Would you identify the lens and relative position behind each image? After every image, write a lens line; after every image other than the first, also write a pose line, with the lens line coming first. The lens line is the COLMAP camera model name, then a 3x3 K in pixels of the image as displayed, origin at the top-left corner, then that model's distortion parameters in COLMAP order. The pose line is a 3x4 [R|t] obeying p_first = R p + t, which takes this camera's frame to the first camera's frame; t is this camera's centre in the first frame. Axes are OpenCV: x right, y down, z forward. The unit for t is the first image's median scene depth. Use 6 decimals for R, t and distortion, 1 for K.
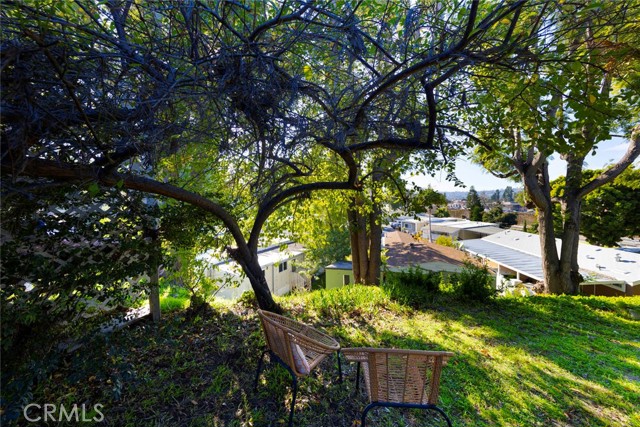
lens RADIAL K [[209.4, 0, 323.0], [0, 209.4, 207.8], [0, 0, 1]] dist [0.001479, -0.000123]
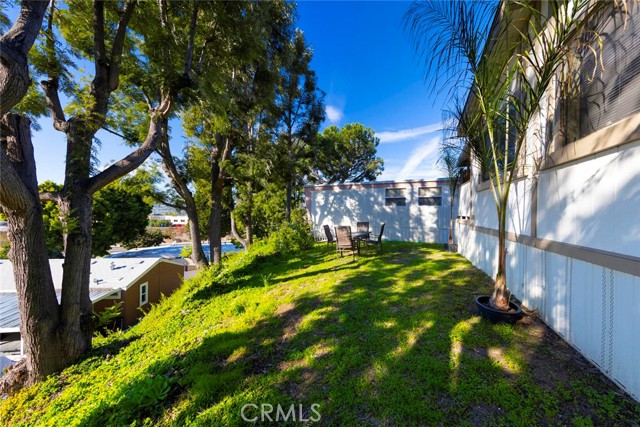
lens RADIAL K [[209.4, 0, 320.6], [0, 209.4, 212.9], [0, 0, 1]] dist [0.001479, -0.000123]
pose [[-0.192725, 0.009600, 0.981206, 0.419192], [0.031366, 0.999501, -0.003619, 0.030703], [-0.980751, 0.030079, -0.192930, 0.394967]]
